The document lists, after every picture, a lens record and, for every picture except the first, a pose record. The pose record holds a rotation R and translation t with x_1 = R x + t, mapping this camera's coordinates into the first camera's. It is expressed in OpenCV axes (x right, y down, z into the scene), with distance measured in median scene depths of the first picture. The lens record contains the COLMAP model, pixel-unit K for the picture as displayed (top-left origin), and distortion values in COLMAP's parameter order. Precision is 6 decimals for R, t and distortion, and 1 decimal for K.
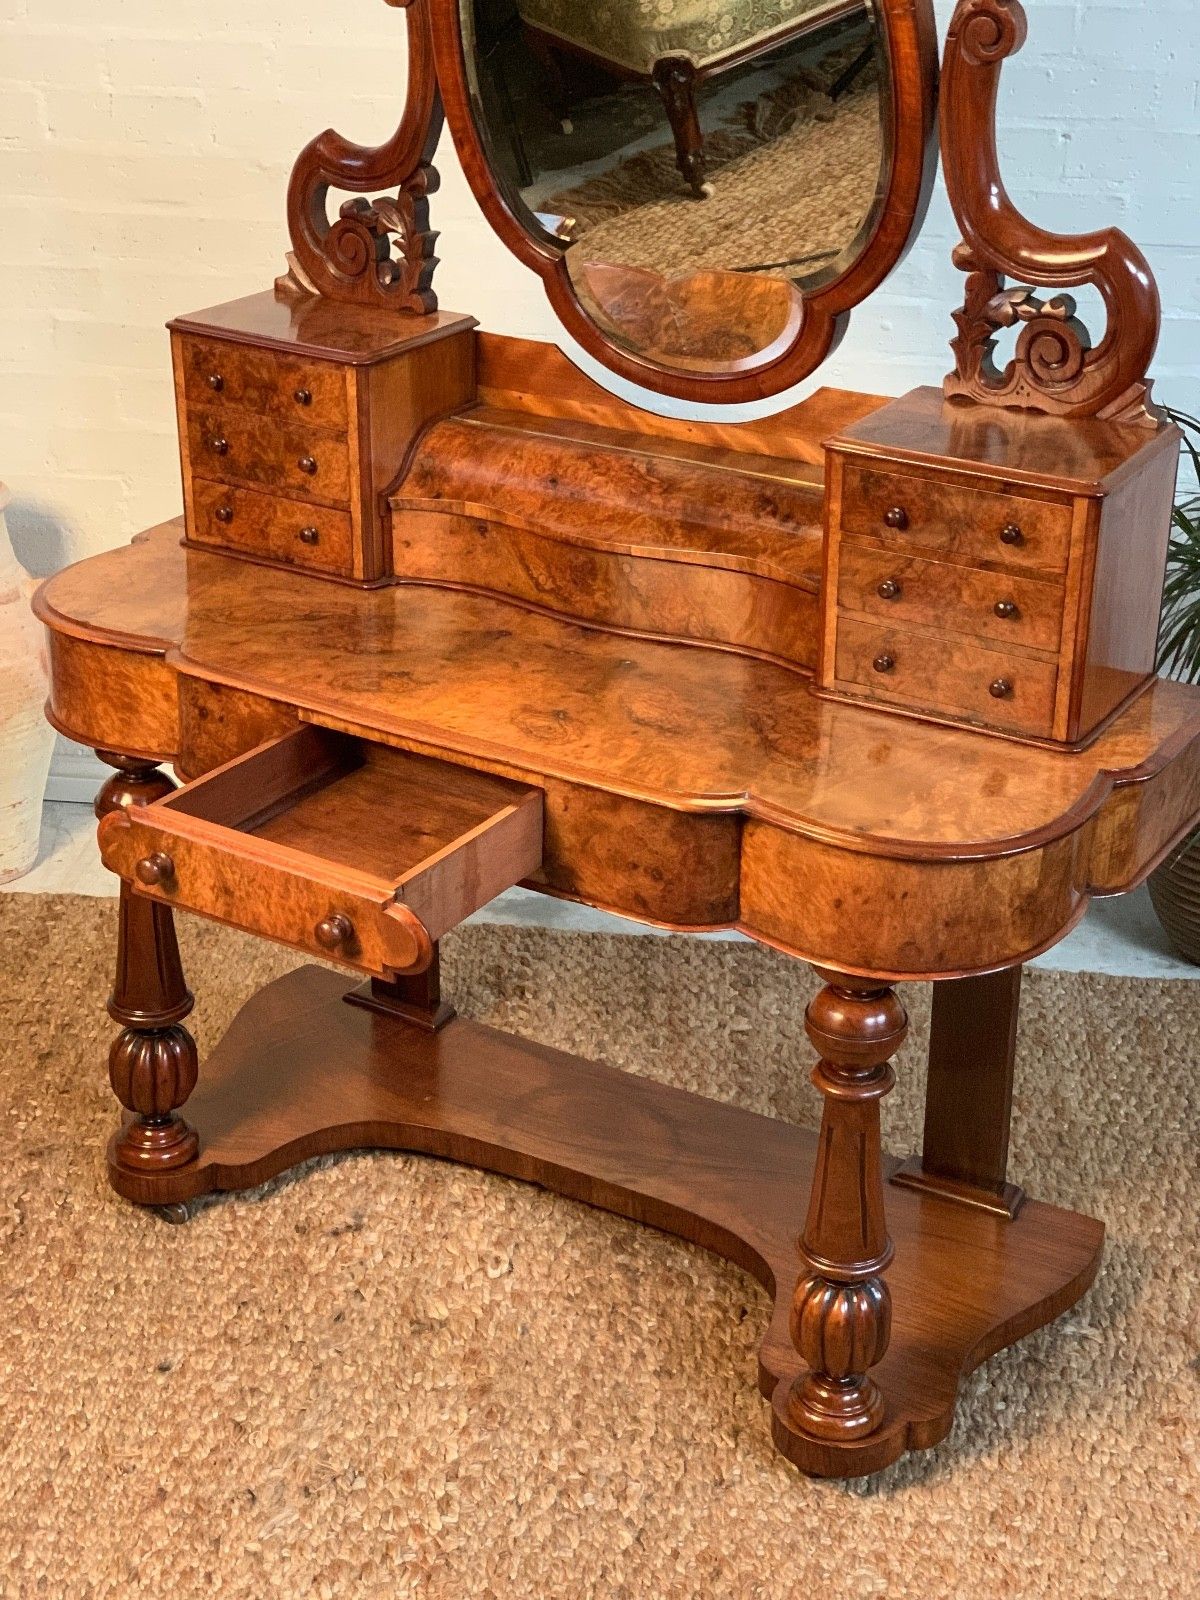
lens RADIAL K [[2377.2, 0, 596.1], [0, 2377.2, 770.4], [0, 0, 1]] dist [0.183256, -0.765970]
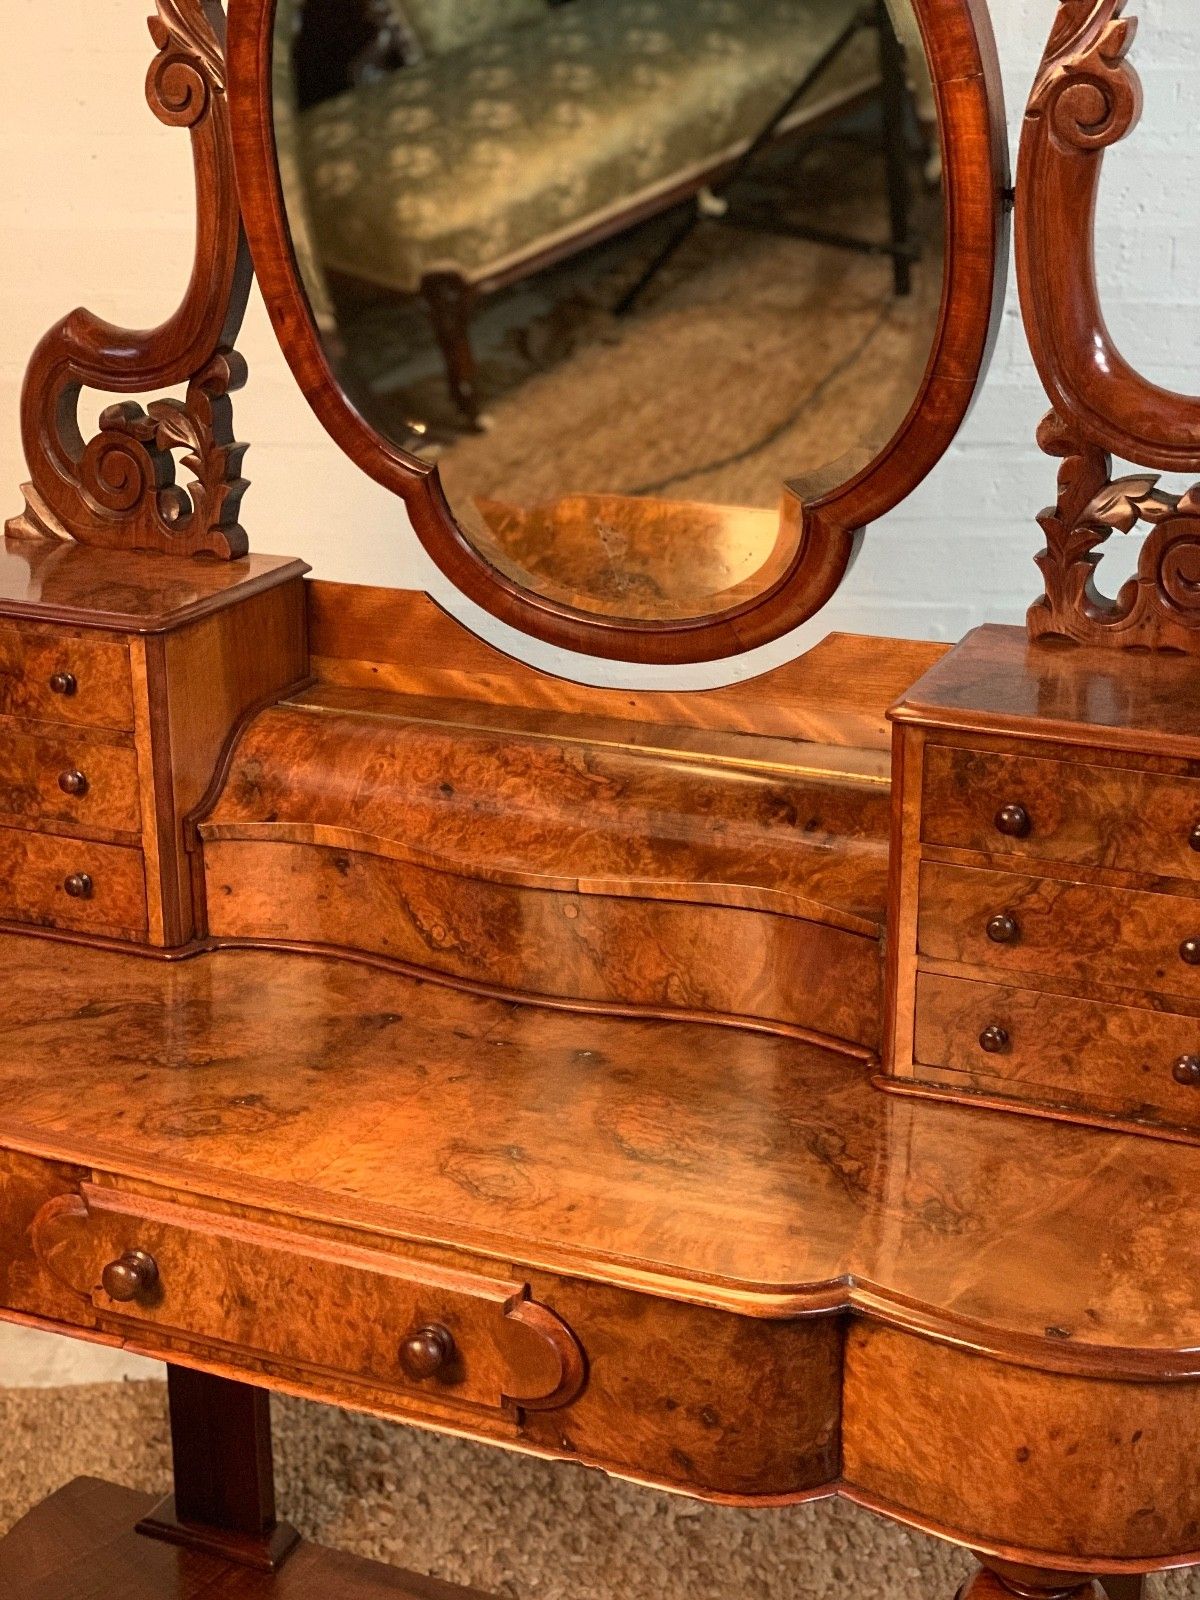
lens RADIAL K [[2402.7, 0, 596.2], [0, 2402.7, 780.8], [0, 0, 1]] dist [0.062479, -0.108260]
pose [[0.989664, -0.054462, 0.132663, -0.065138], [0.068327, 0.992403, -0.102308, -0.048946], [-0.126083, 0.110315, 0.985867, 0.311193]]
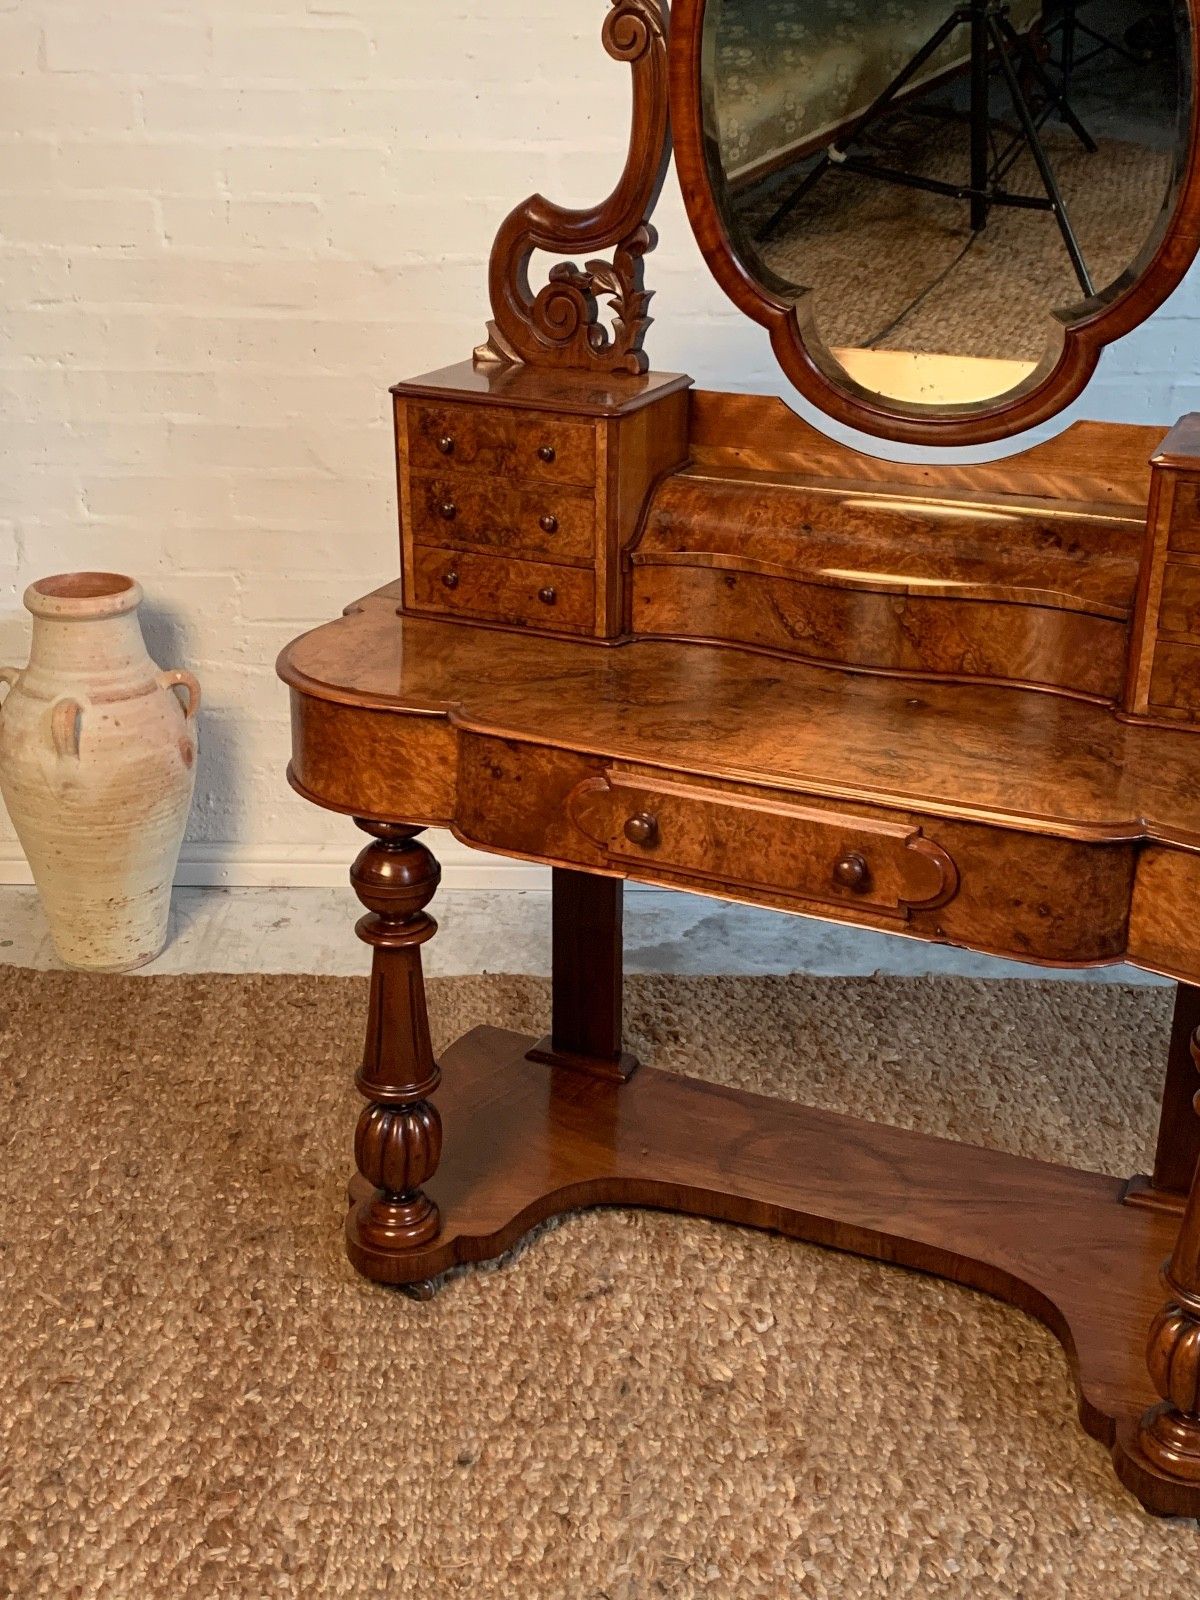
lens RADIAL K [[1852.4, 0, 602.5], [0, 1852.4, 779.7], [0, 0, 1]] dist [0.214165, -0.658172]
pose [[0.990467, -0.050987, 0.127964, -0.204030], [0.055523, 0.997940, -0.032134, 0.004782], [-0.126062, 0.038932, 0.991258, 0.234094]]
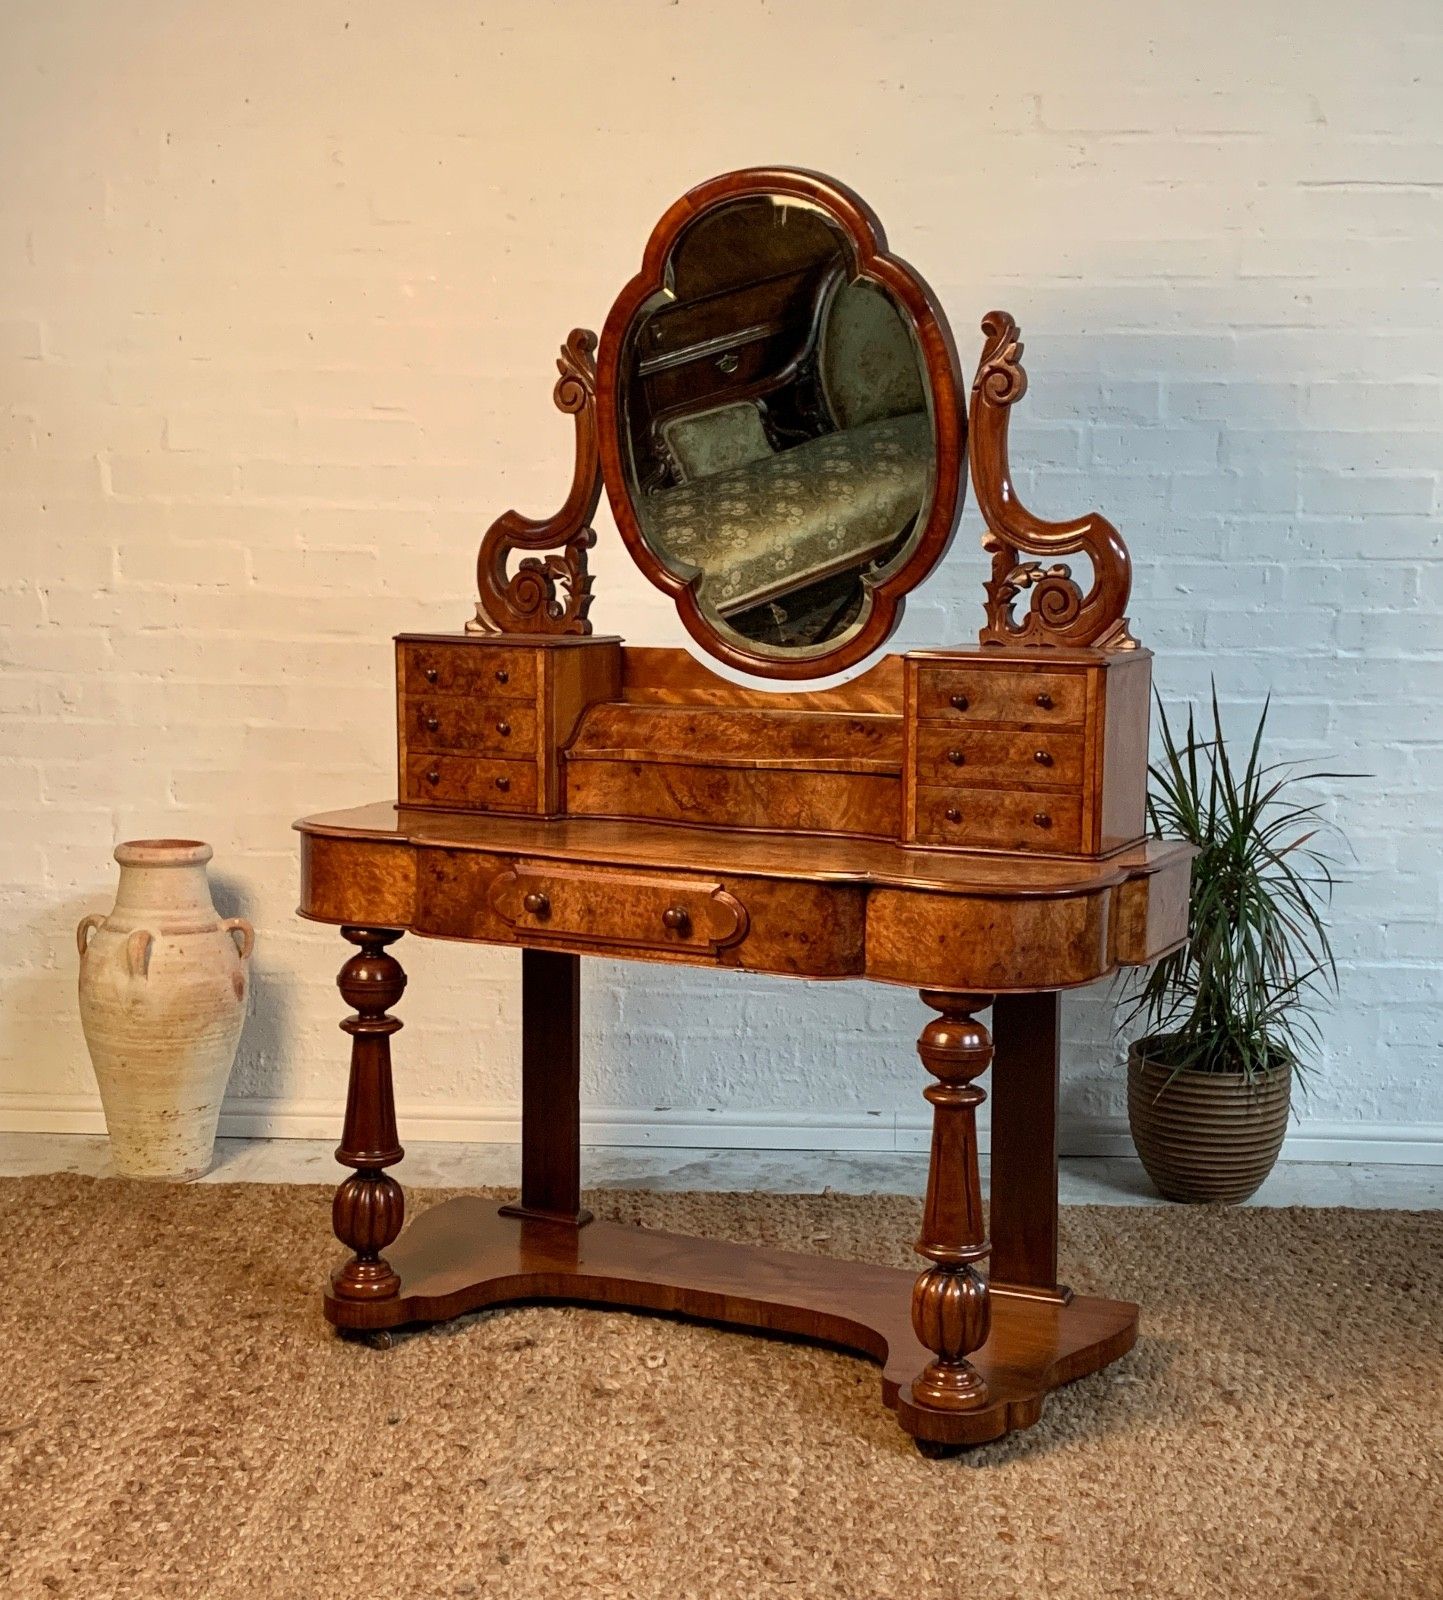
lens RADIAL K [[2220.9, 0, 722.7], [0, 2220.9, 858.4], [0, 0, 1]] dist [0.257358, -0.879684]
pose [[0.995818, -0.009318, 0.090878, -0.113078], [0.034596, 0.959160, -0.280742, 0.296402], [-0.084550, 0.282712, 0.955471, -0.178900]]
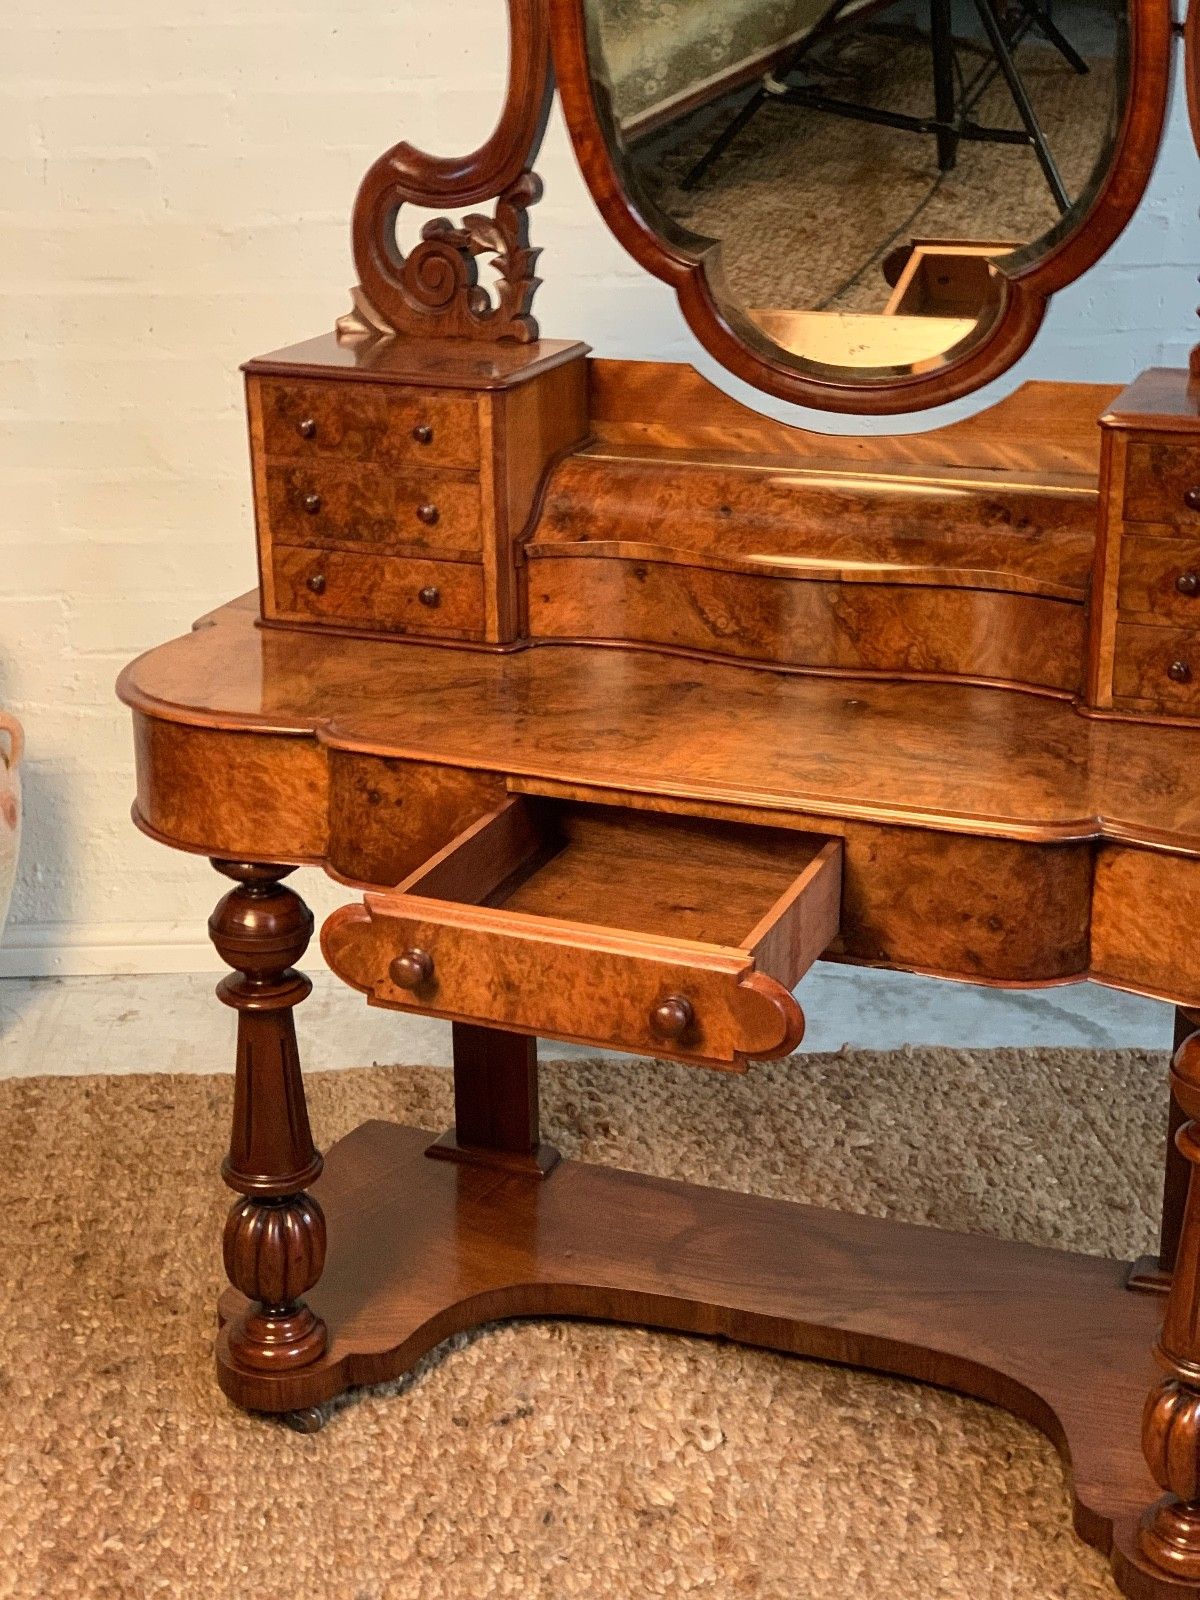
lens RADIAL K [[2388.9, 0, 586.8], [0, 2388.9, 779.5], [0, 0, 1]] dist [0.115057, -0.435302]
pose [[0.985172, -0.078140, 0.152742, -0.204481], [0.089874, 0.993384, -0.071486, 0.033966], [-0.146145, 0.084154, 0.985677, 0.151104]]
